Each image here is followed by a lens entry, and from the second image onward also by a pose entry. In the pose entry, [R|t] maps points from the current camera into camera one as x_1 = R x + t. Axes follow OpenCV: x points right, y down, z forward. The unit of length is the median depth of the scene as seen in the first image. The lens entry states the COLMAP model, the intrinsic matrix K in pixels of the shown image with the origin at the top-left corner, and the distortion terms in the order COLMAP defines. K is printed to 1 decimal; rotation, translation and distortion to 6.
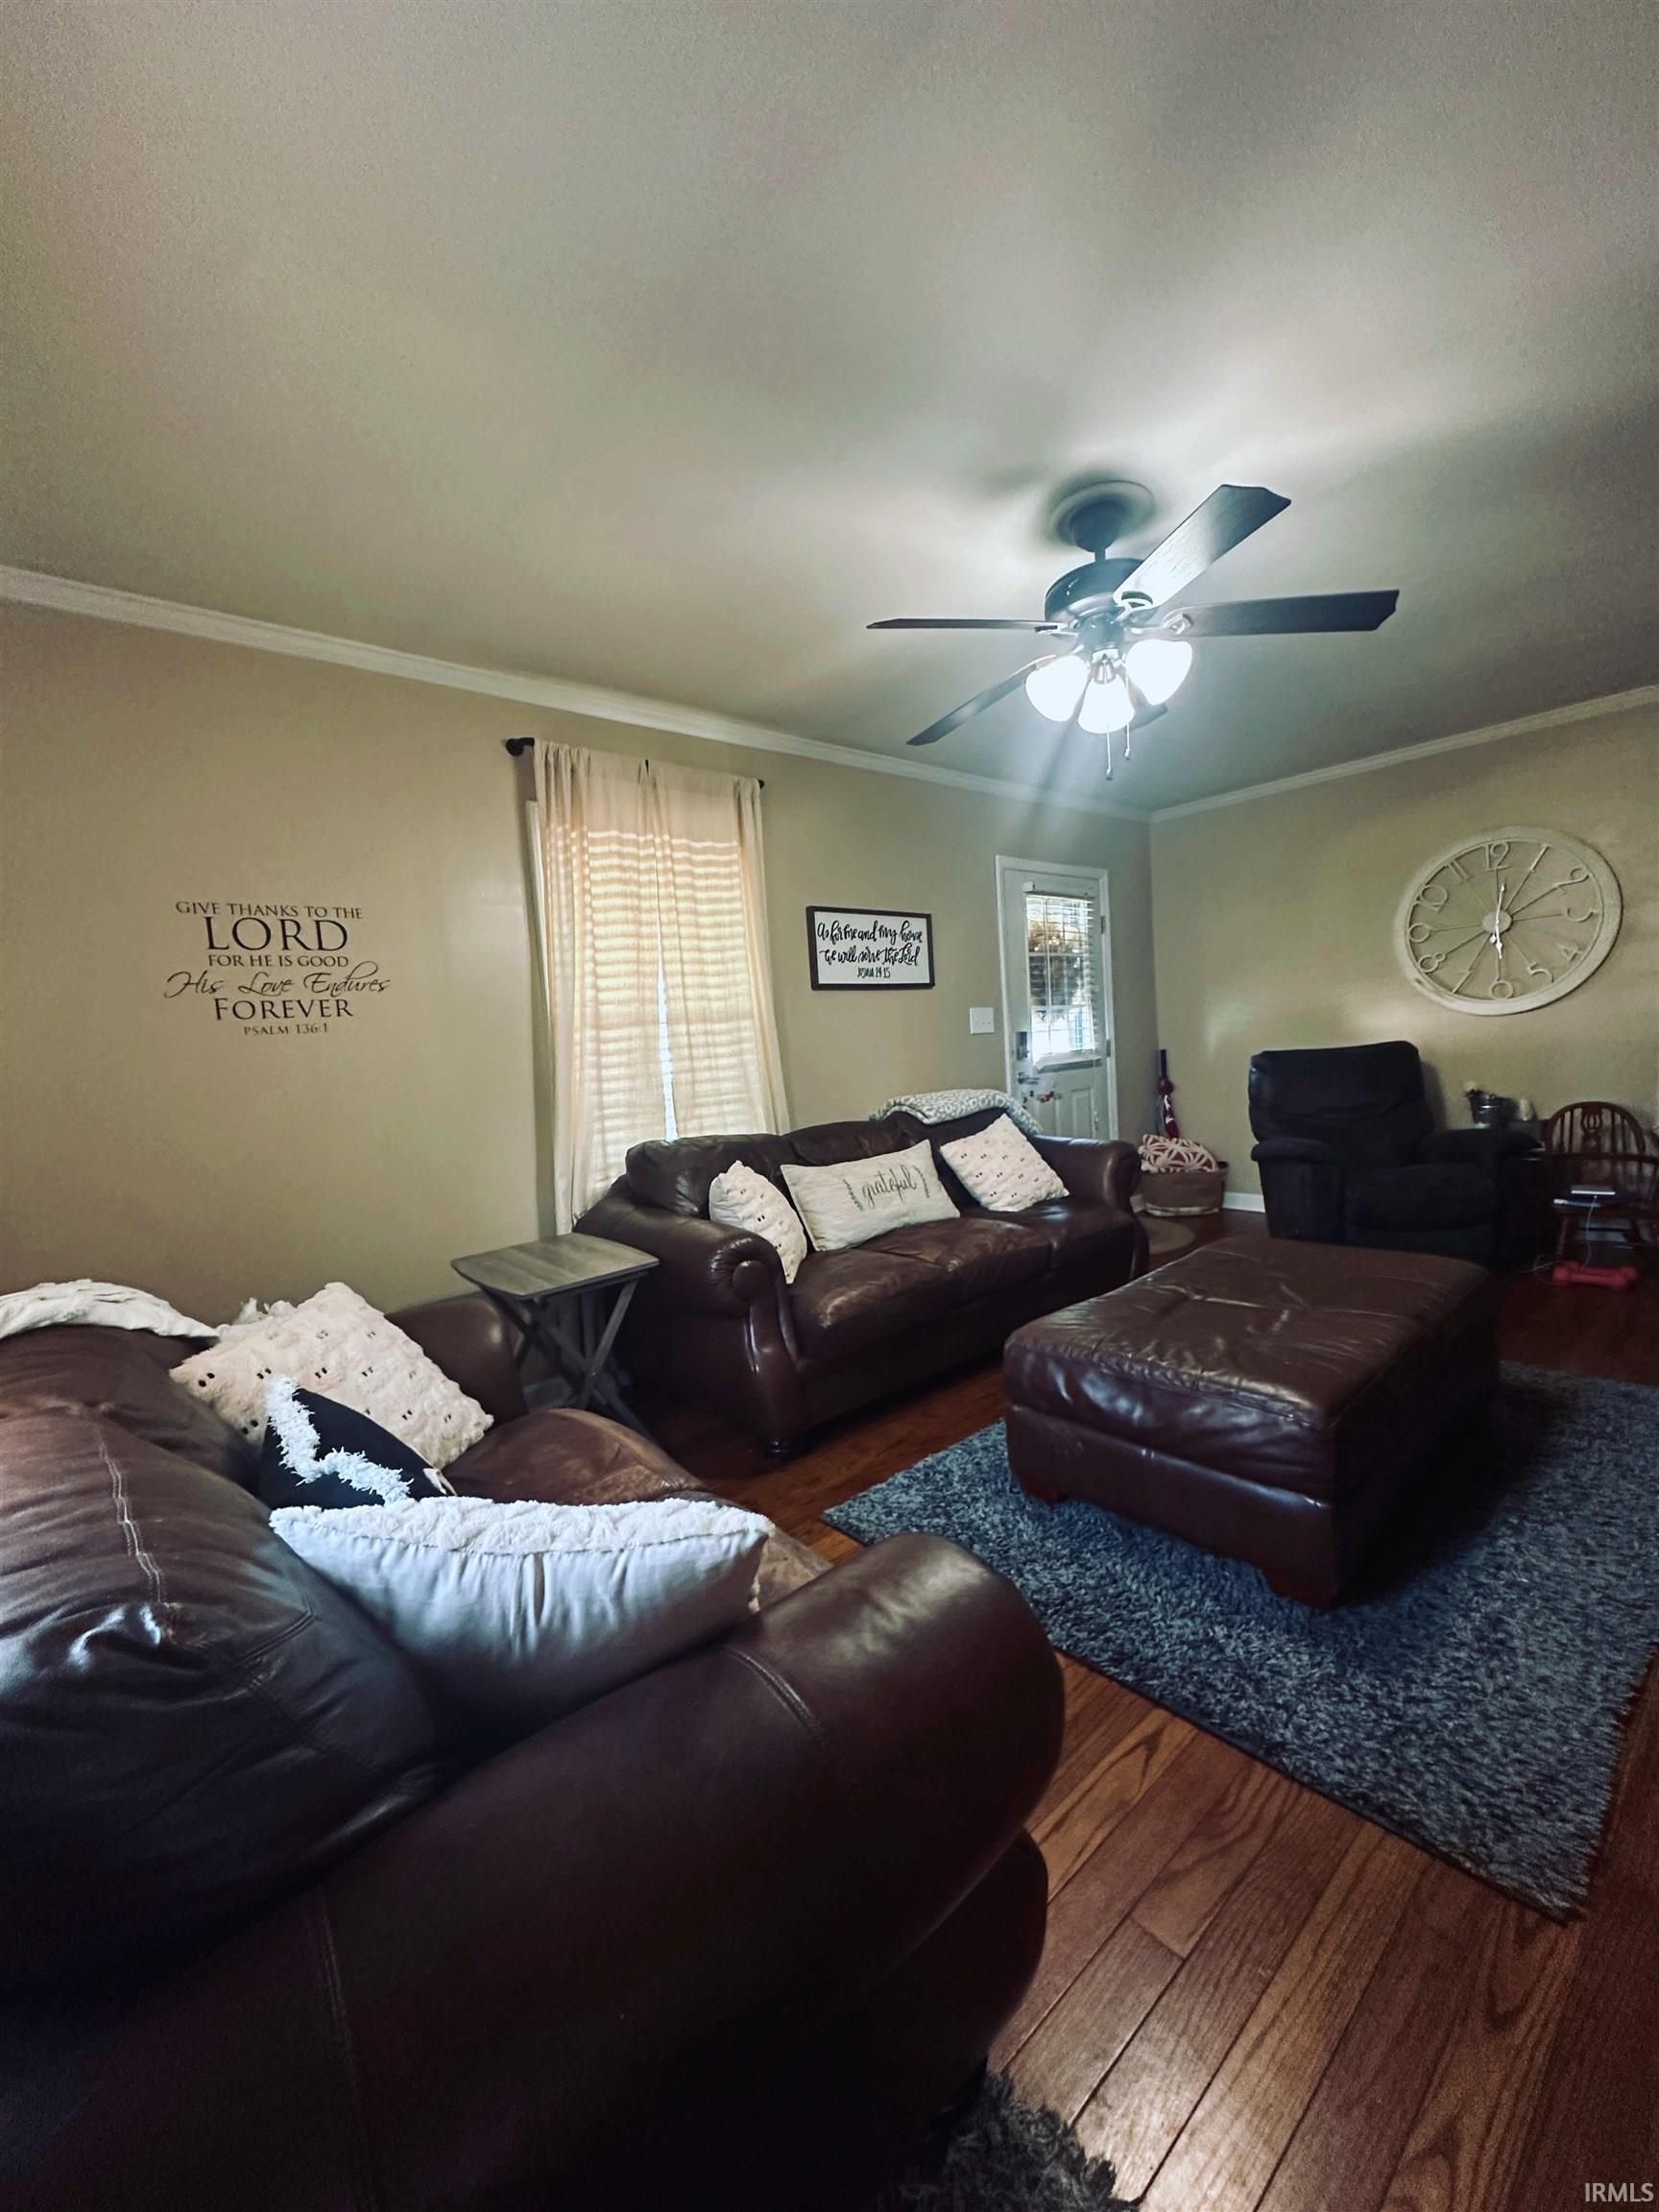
lens RADIAL K [[888.2, 0, 830.3], [0, 888.2, 1103.7], [0, 0, 1]] dist [0.001043, 0.000016]
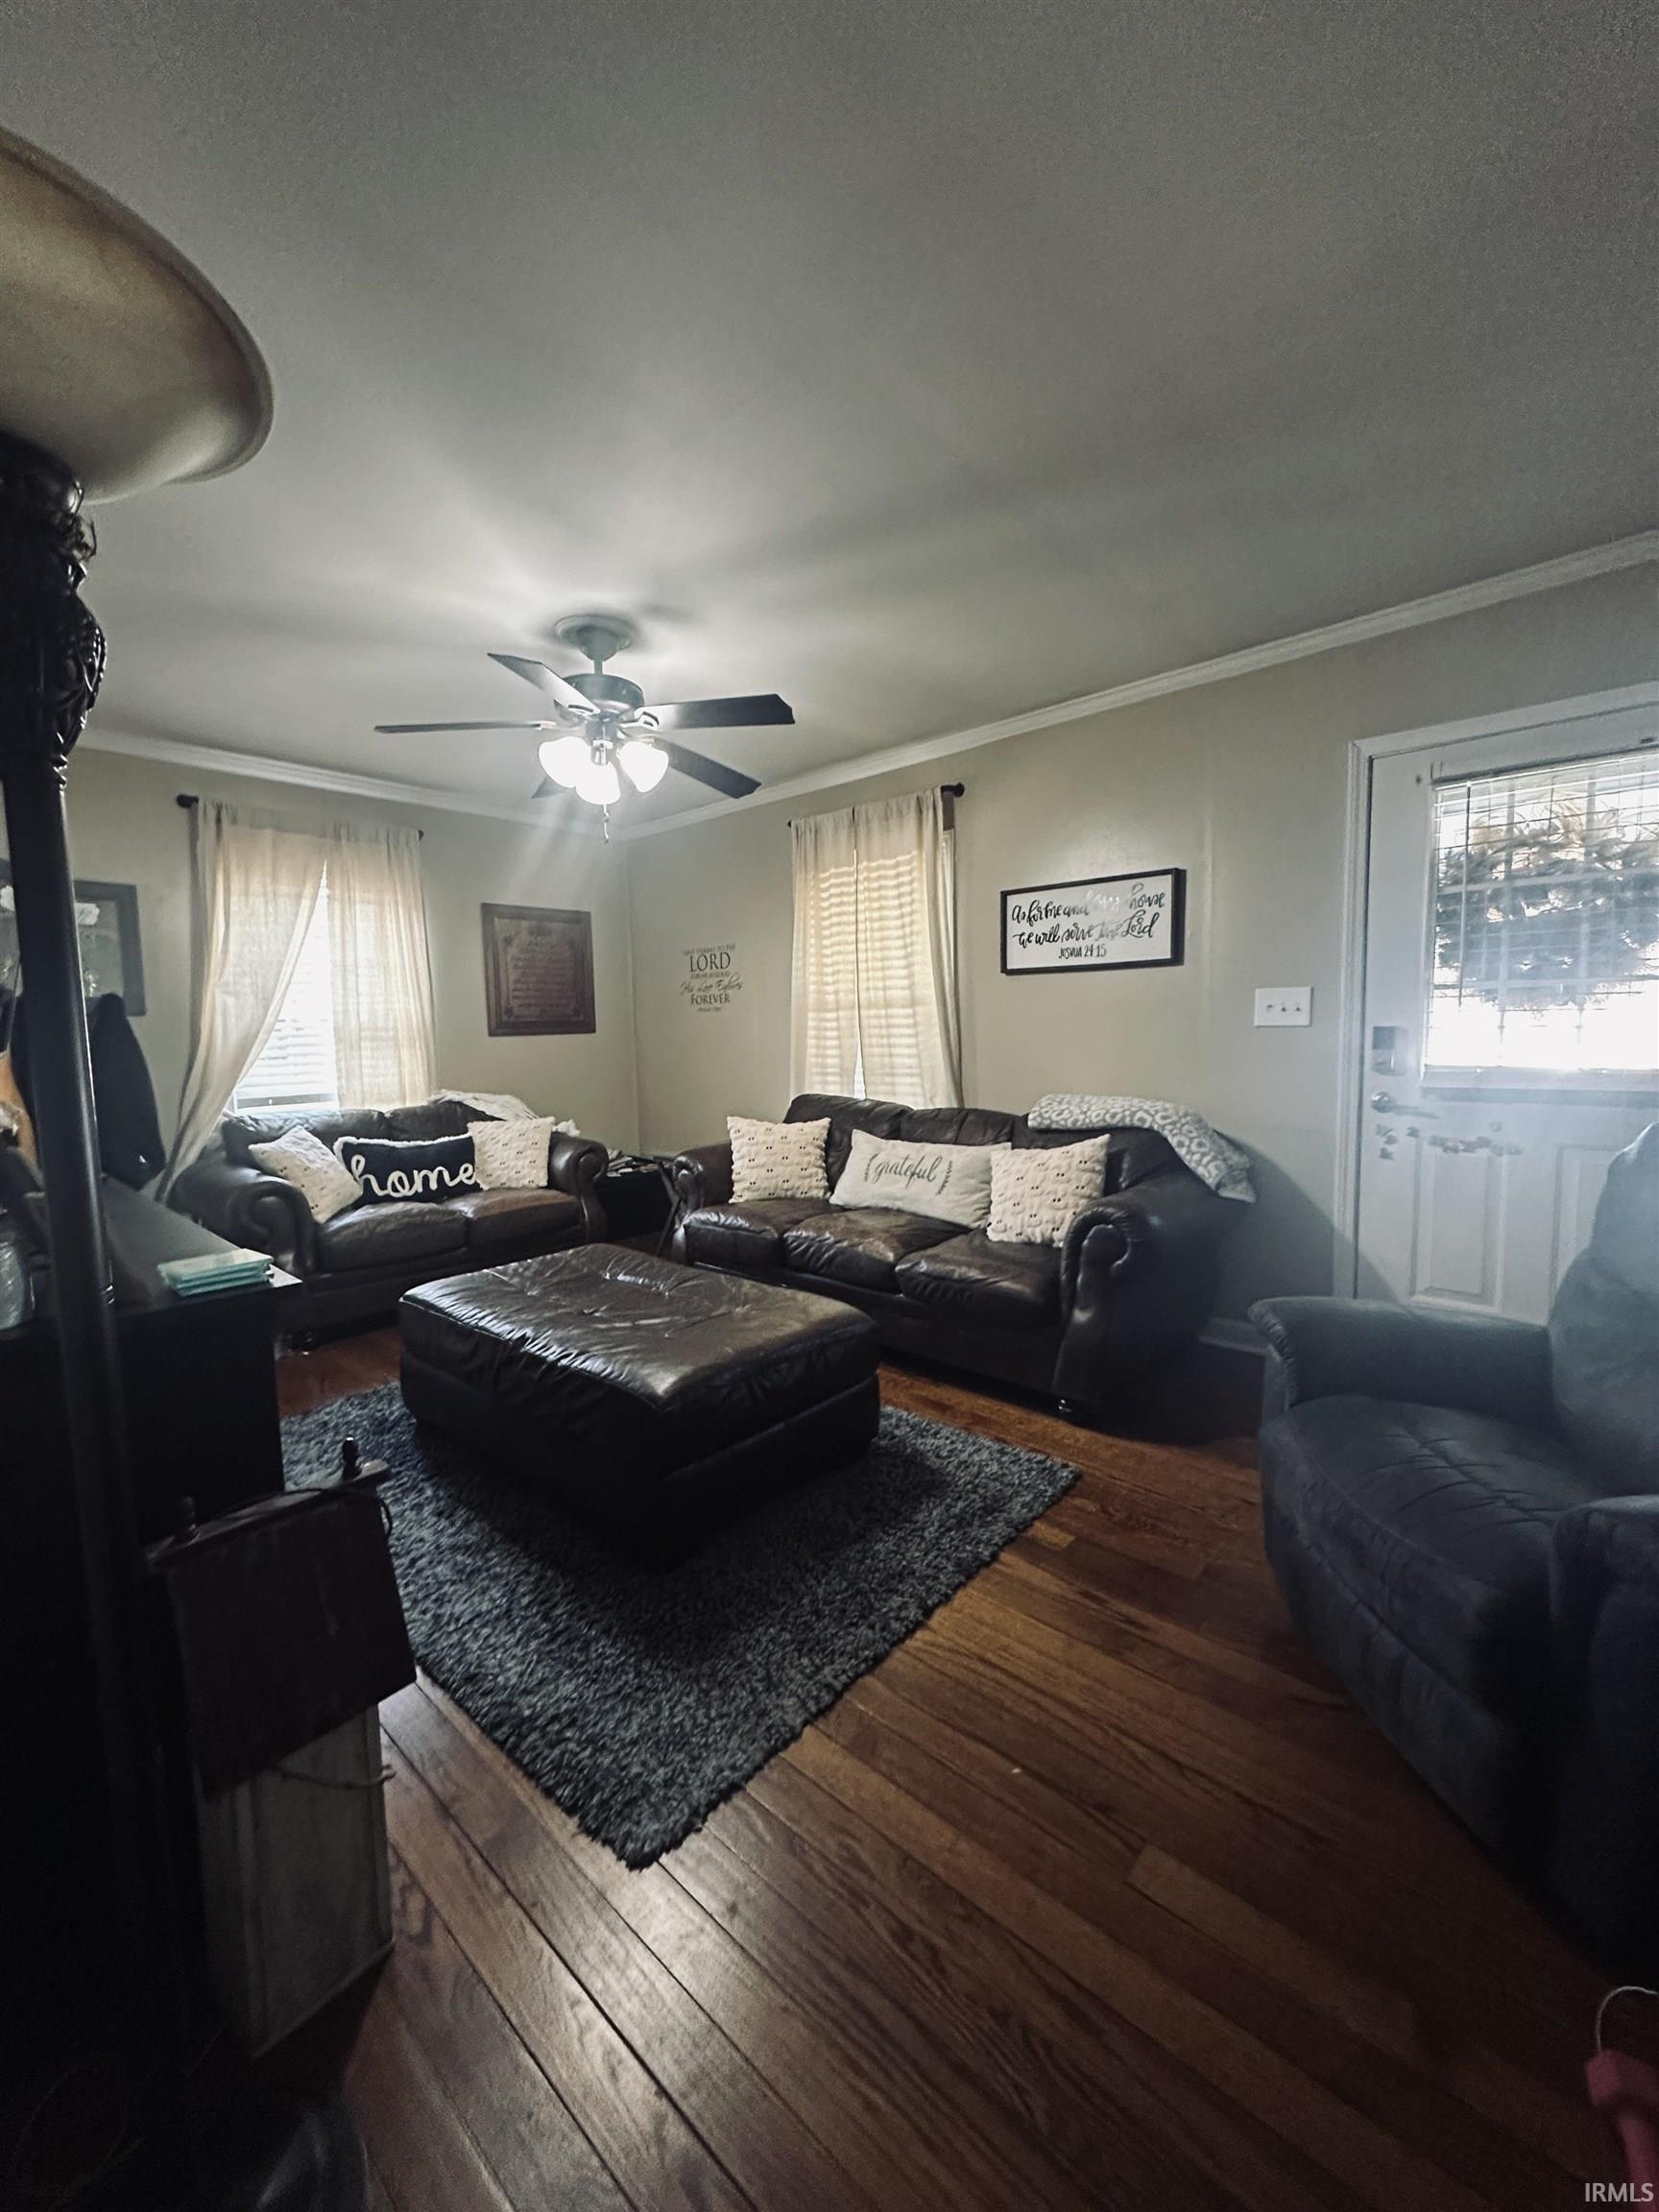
lens RADIAL K [[888.2, 0, 830.8], [0, 888.2, 1108.5], [0, 0, 1]] dist [0.001043, 0.000016]
pose [[0.126060, 0.147898, -0.980936, 0.944146], [-0.061679, 0.988079, 0.141049, -0.107664], [0.990103, 0.042723, 0.133679, 0.671931]]
